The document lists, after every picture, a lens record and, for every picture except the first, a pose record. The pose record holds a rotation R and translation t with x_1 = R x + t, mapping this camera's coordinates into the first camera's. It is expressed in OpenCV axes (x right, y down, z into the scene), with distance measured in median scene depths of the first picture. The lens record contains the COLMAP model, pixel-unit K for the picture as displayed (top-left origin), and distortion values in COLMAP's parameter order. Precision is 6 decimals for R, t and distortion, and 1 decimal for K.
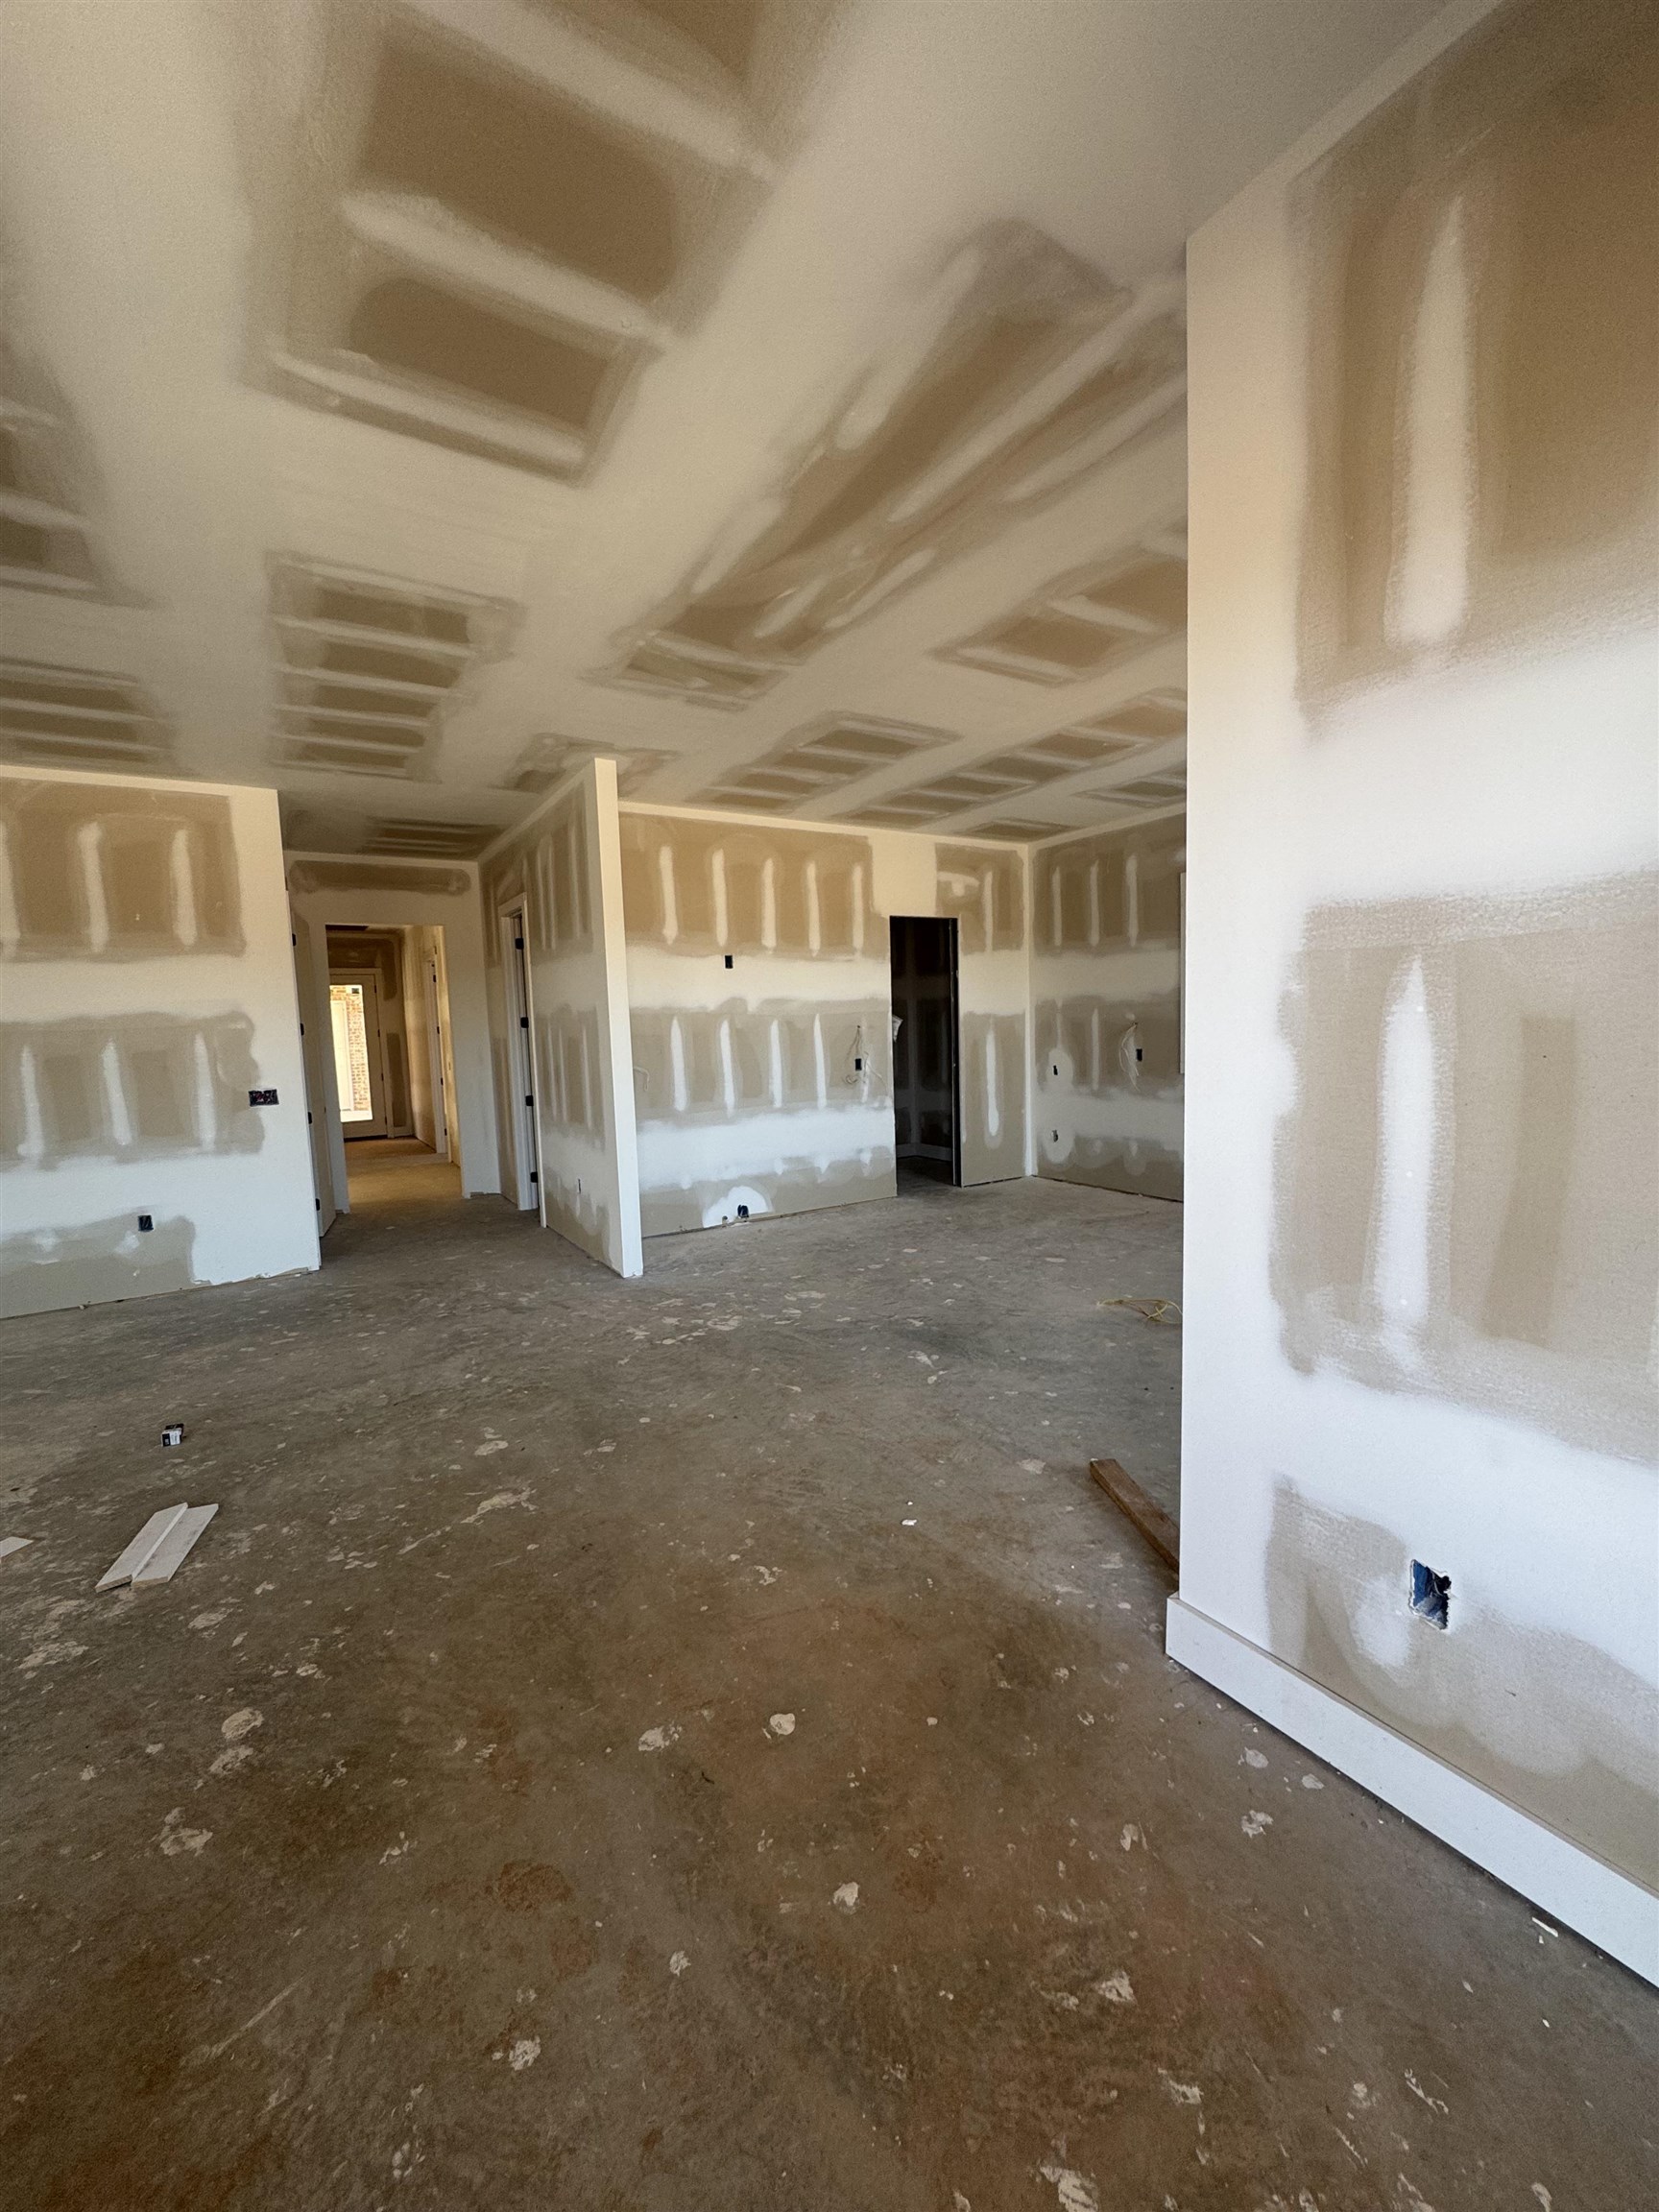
lens RADIAL K [[880.8, 0, 829.5], [0, 880.8, 1106.0], [0, 0, 1]] dist [-0.004177, 0.000066]
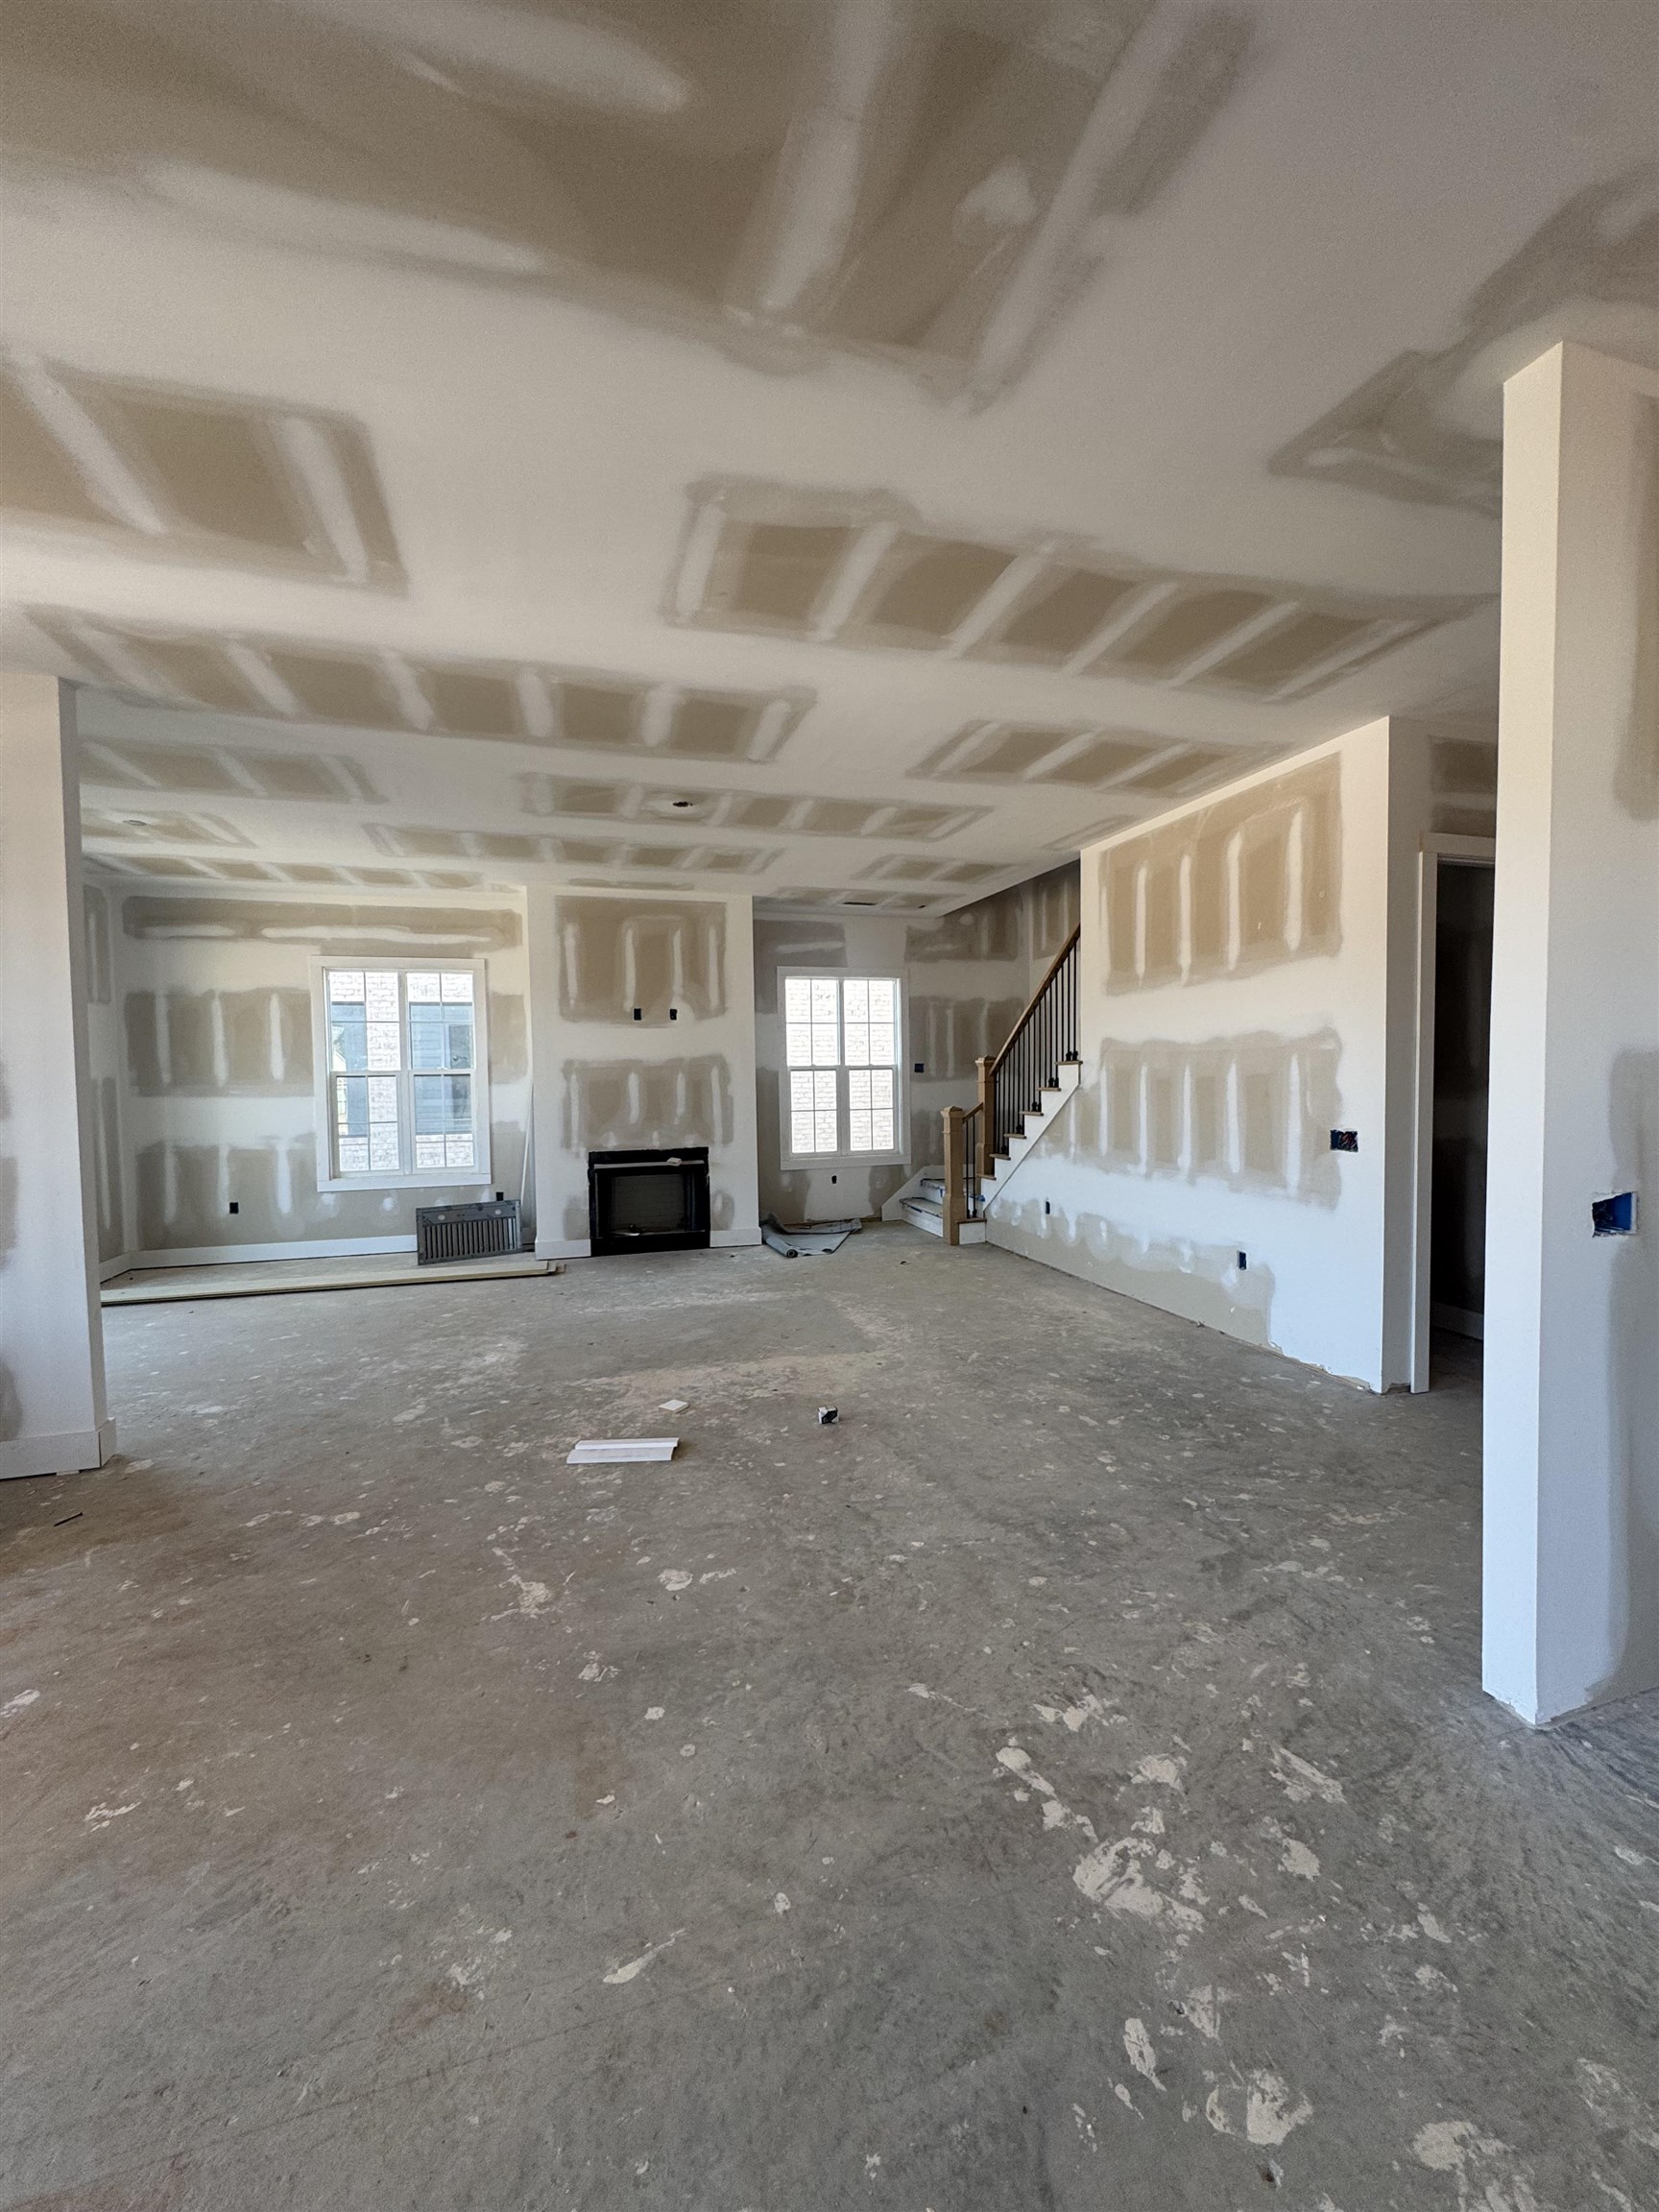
lens RADIAL K [[880.8, 0, 829.5], [0, 880.8, 1106.0], [0, 0, 1]] dist [-0.004177, 0.000066]
pose [[-0.259262, 0.075364, -0.962862, 0.246908], [-0.067149, 0.993132, 0.095814, -0.102780], [0.963470, 0.089496, -0.252421, 0.956372]]
